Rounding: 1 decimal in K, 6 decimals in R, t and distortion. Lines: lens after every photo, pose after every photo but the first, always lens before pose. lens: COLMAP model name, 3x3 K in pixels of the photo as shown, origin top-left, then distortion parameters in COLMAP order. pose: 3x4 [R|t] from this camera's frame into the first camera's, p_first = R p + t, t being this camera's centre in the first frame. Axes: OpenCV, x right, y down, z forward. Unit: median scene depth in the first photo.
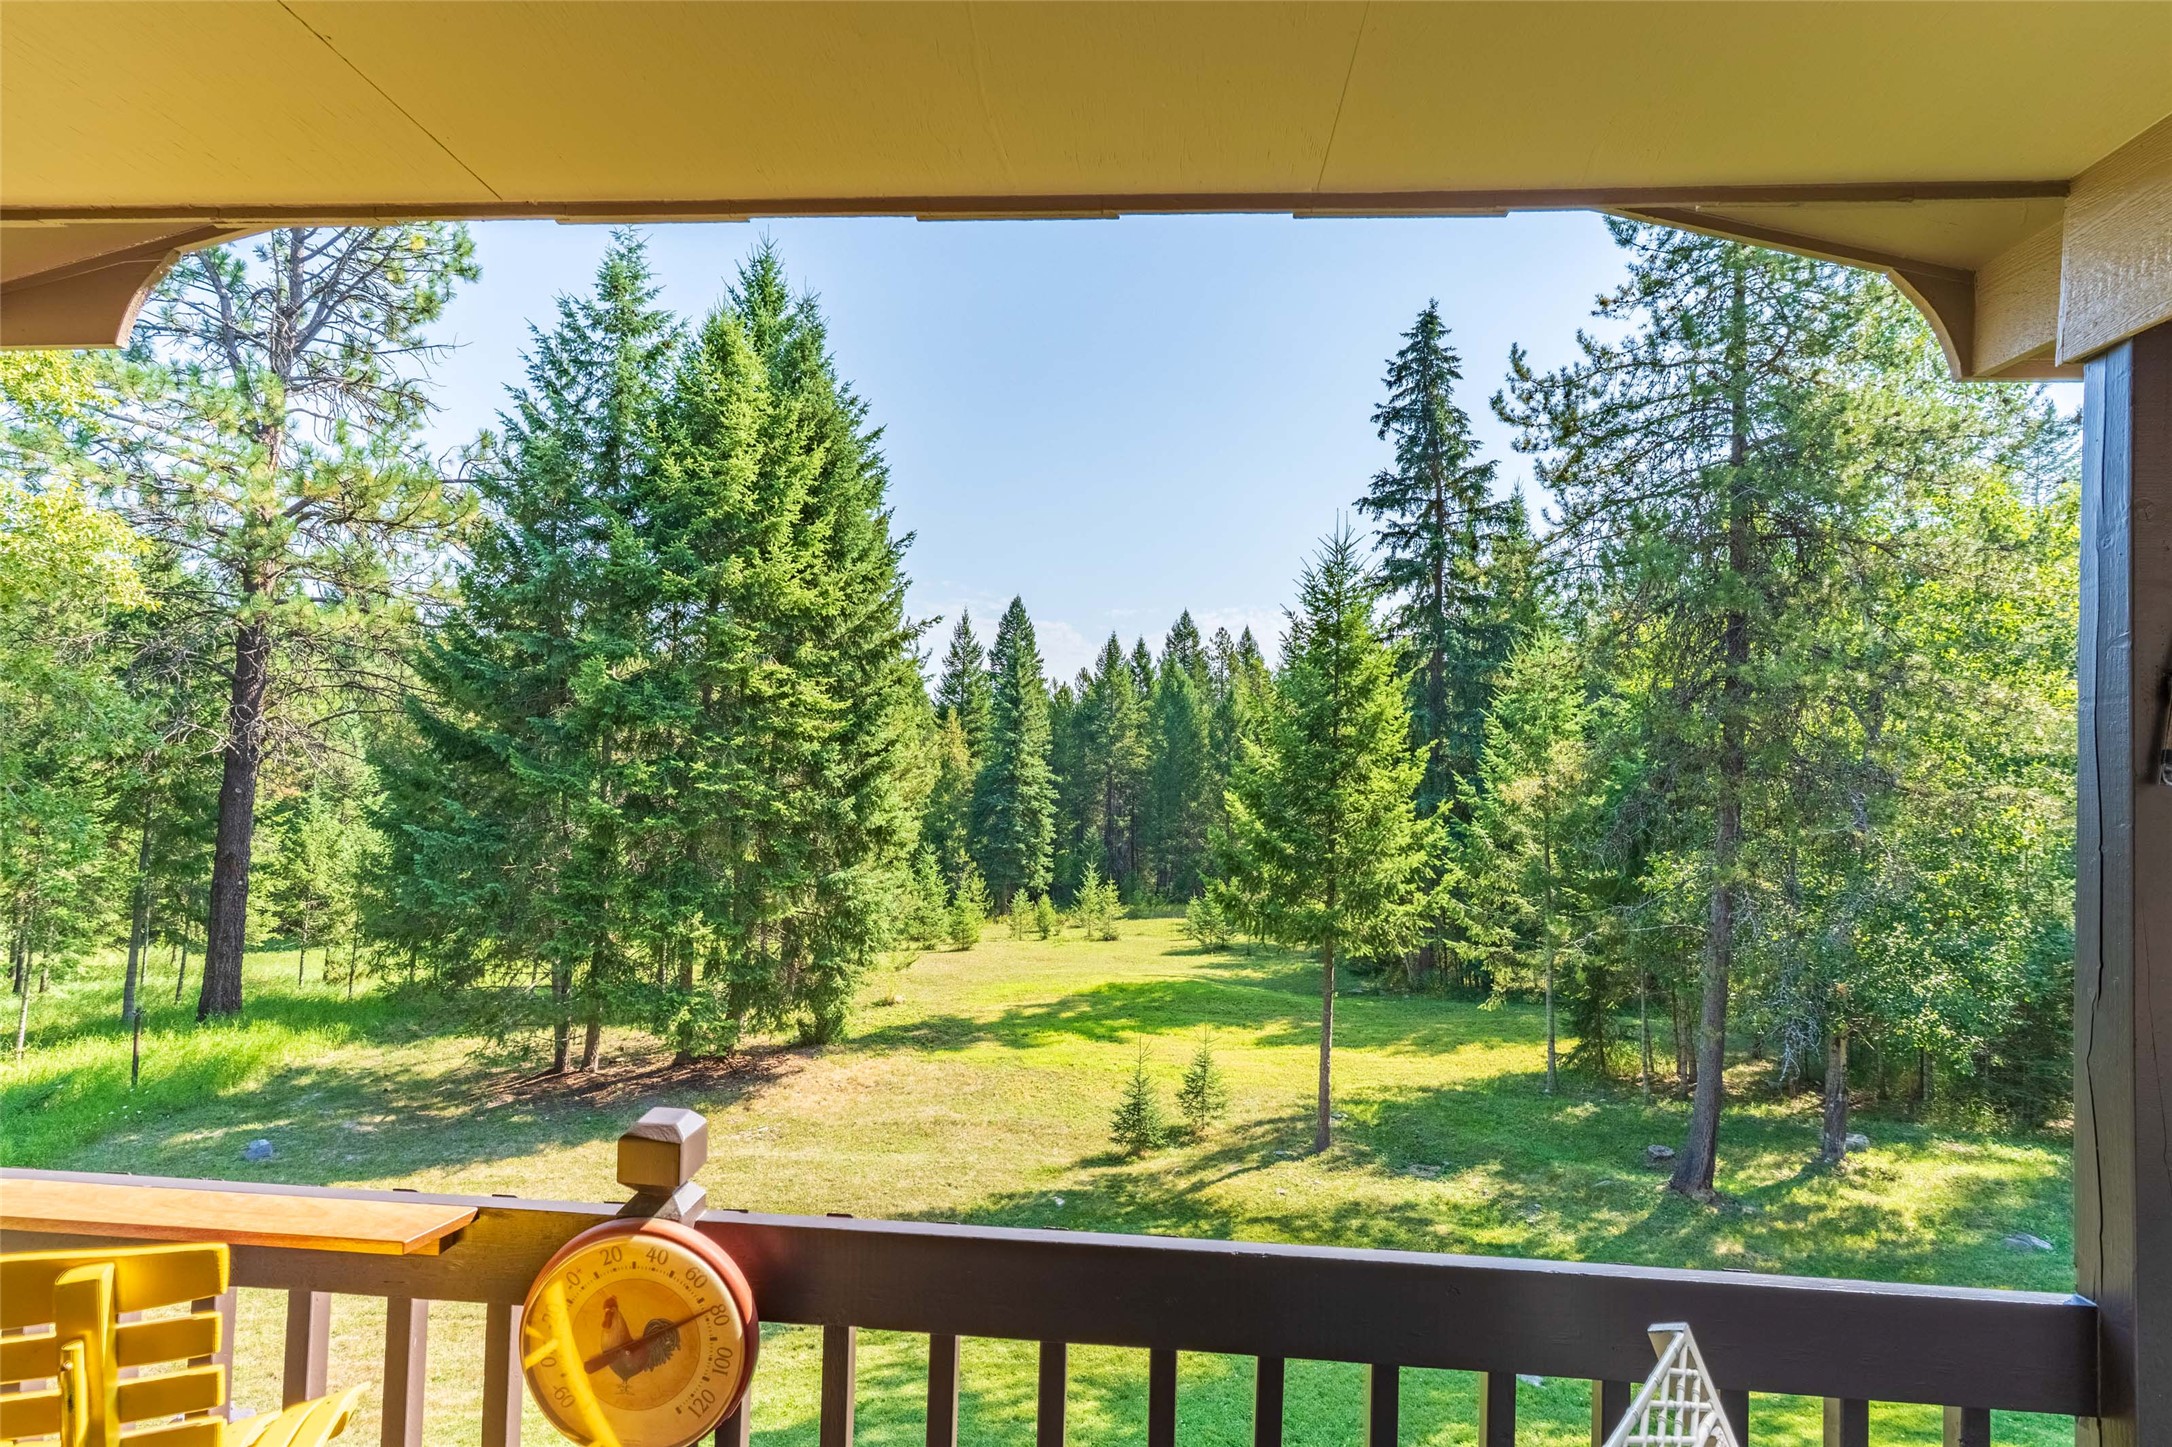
lens RADIAL K [[1081.9, 0, 1118.9], [0, 1081.9, 748.2], [0, 0, 1]] dist [0.004061, -0.000549]
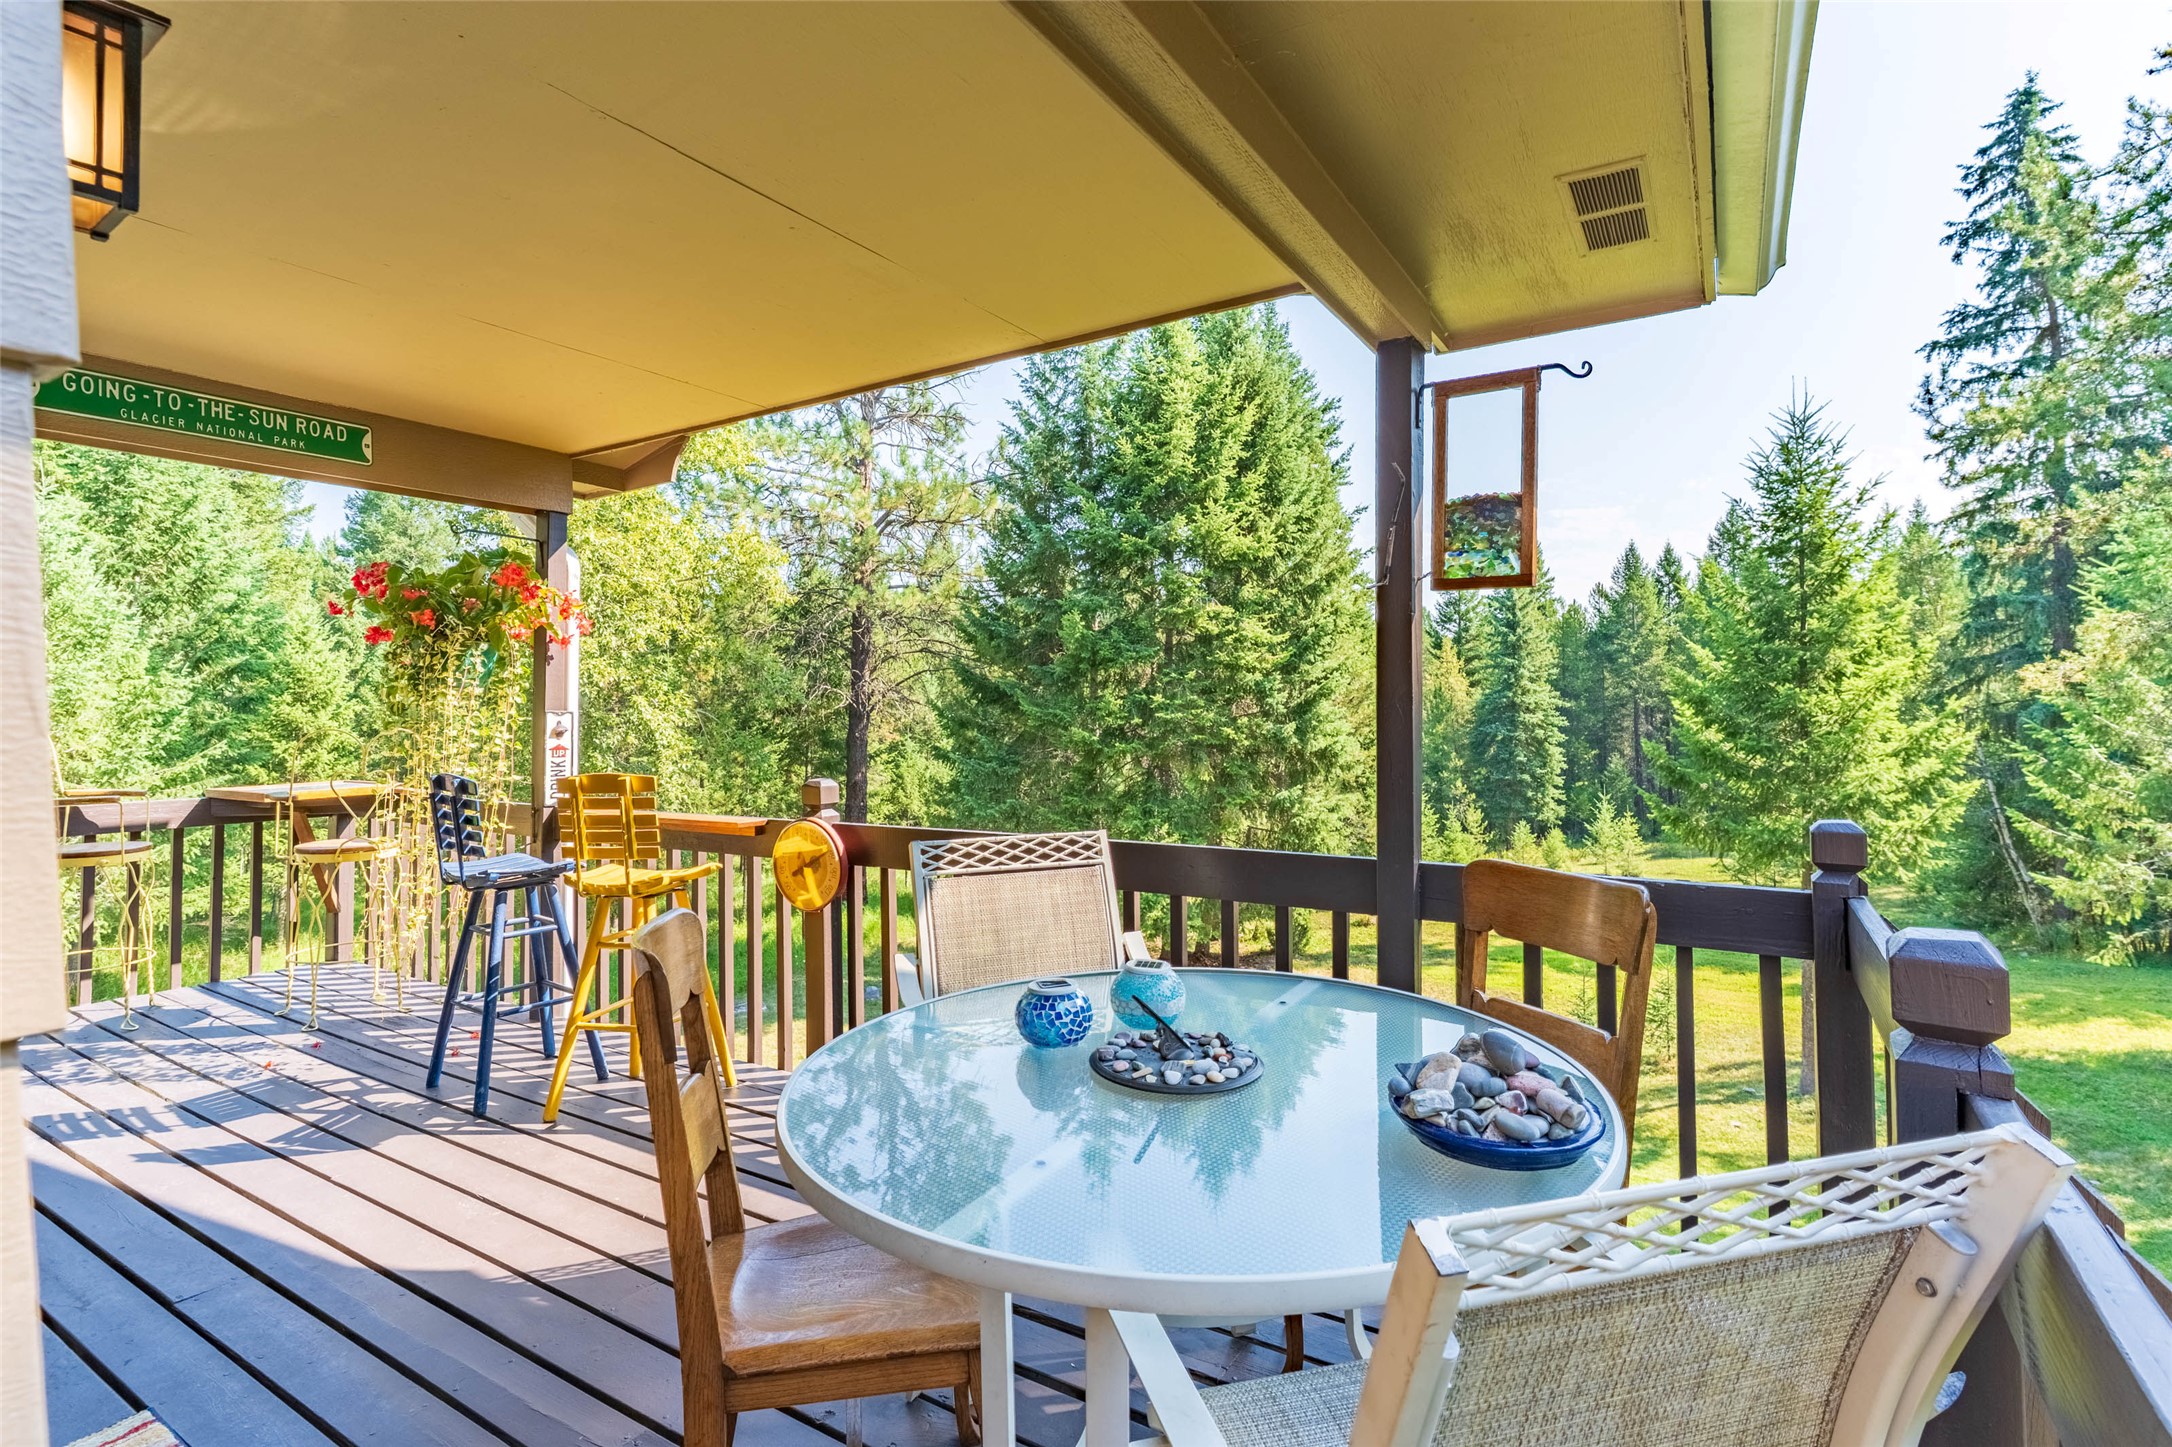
lens RADIAL K [[1081.9, 0, 1090.0], [0, 1081.9, 693.6], [0, 0, 1]] dist [0.004061, -0.000549]
pose [[0.883099, -0.048185, -0.466705, 0.064892], [0.051620, 0.998652, -0.005431, 0.009909], [0.466338, -0.019295, 0.884396, -0.044325]]
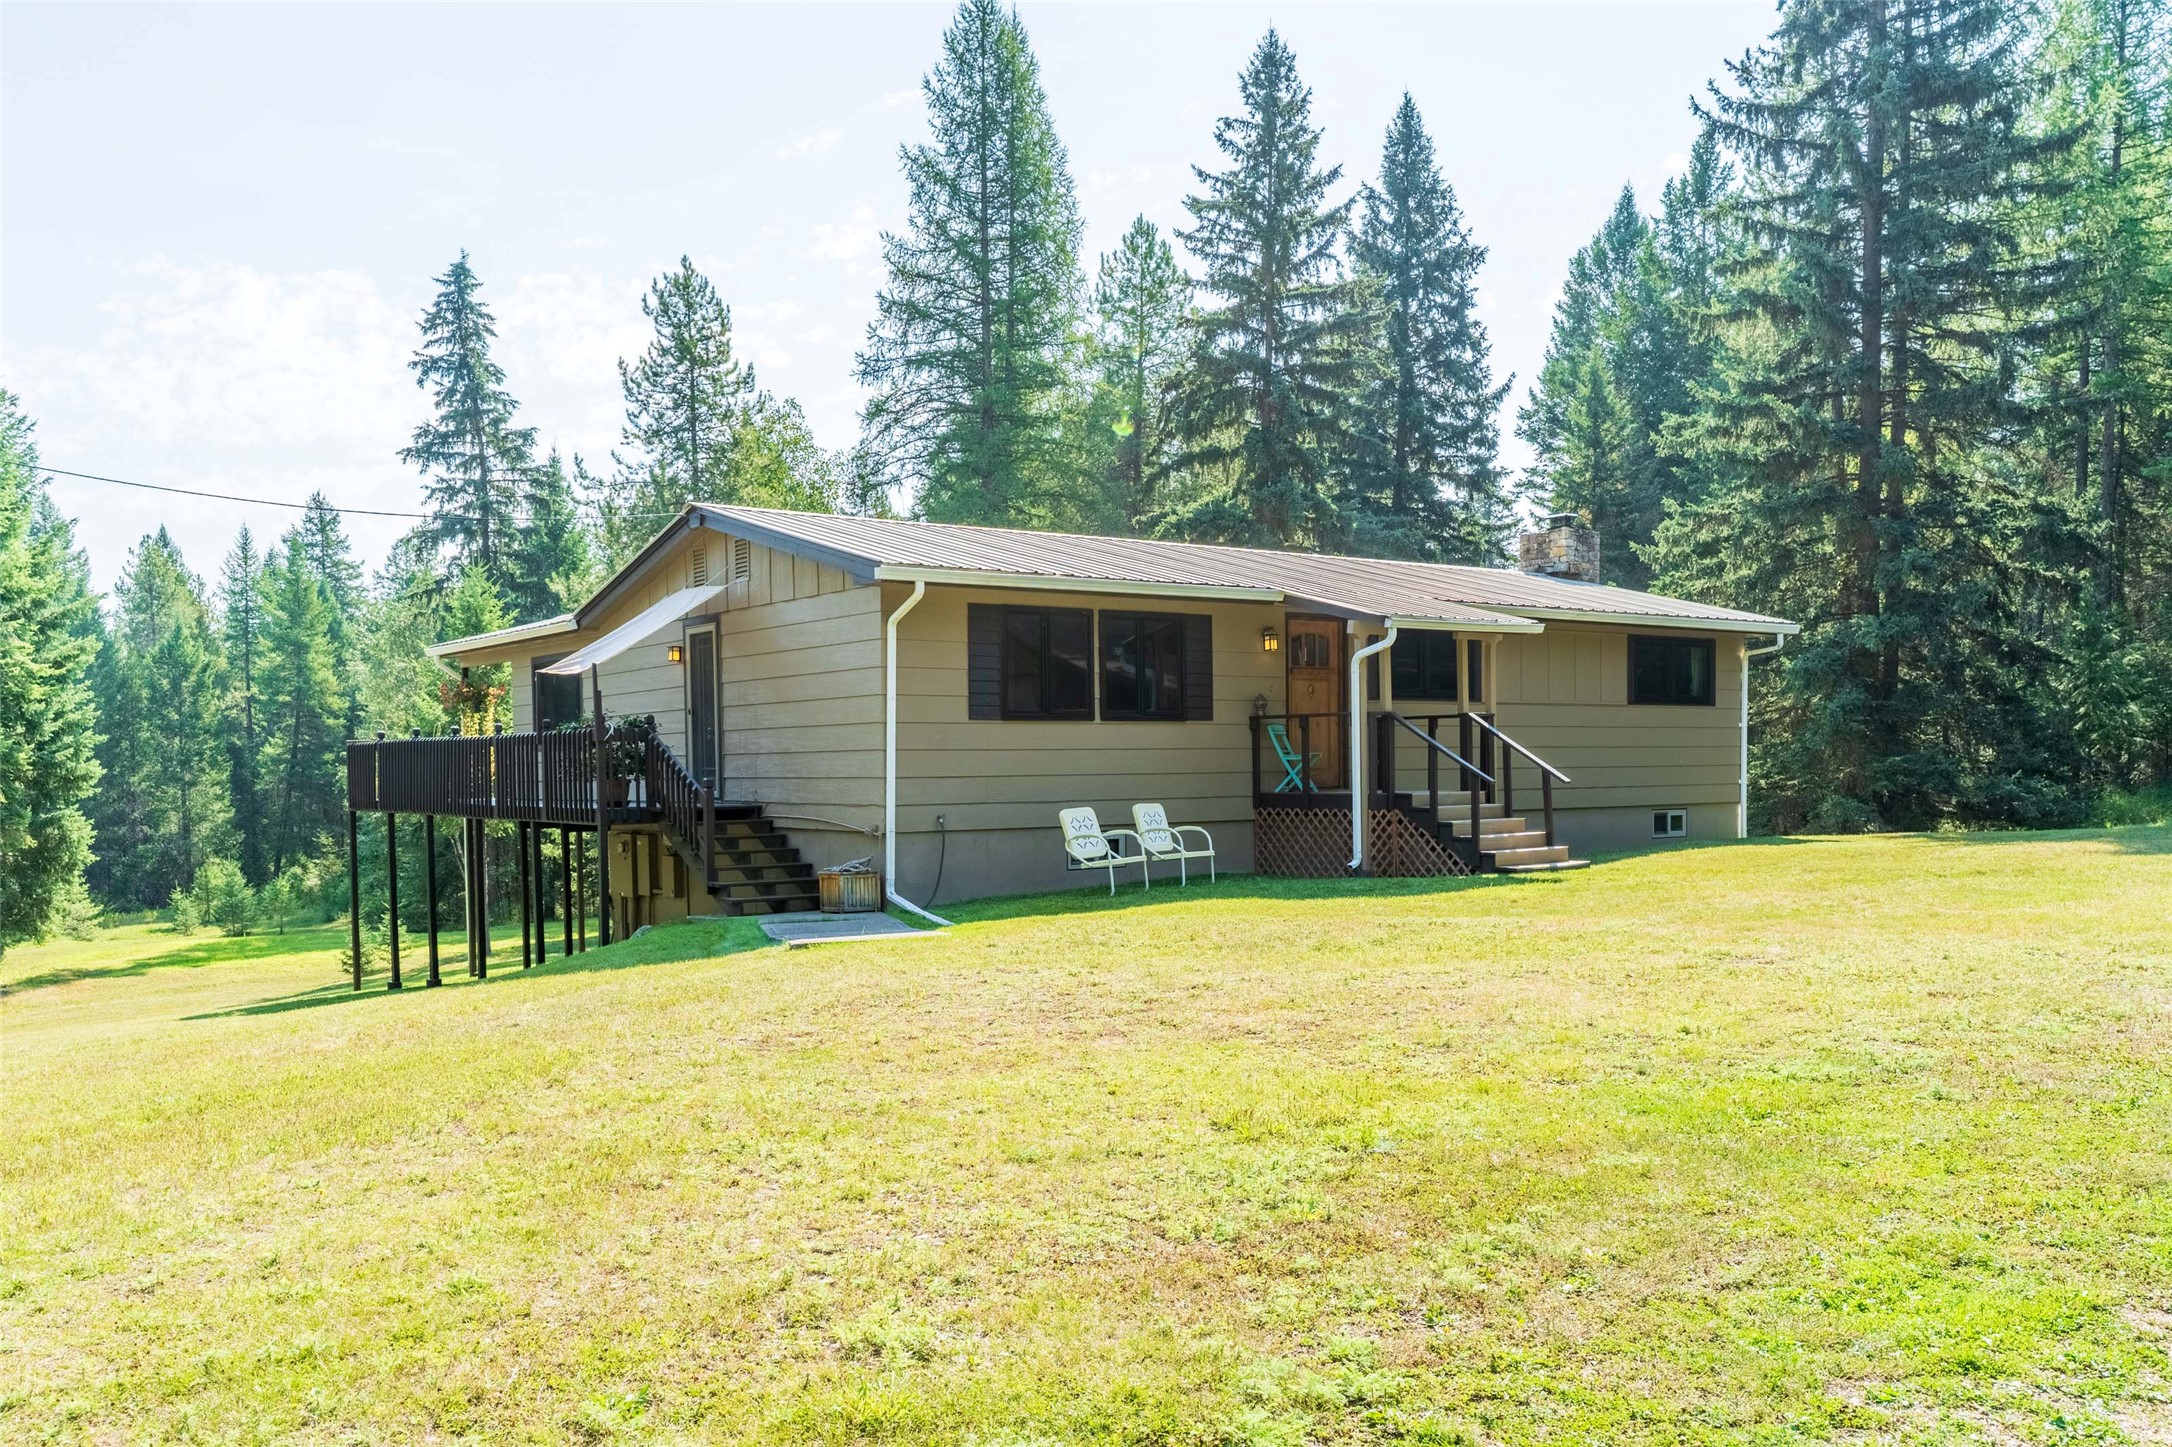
lens RADIAL K [[1807.7, 0, 1069.6], [0, 1807.7, 851.3], [0, 0, 1]] dist [-0.001027, -0.006485]
pose [[0.775916, -0.066587, 0.627313, -0.705604], [0.009979, 0.995585, 0.093335, -0.018366], [-0.630758, -0.066160, 0.773154, -1.336349]]
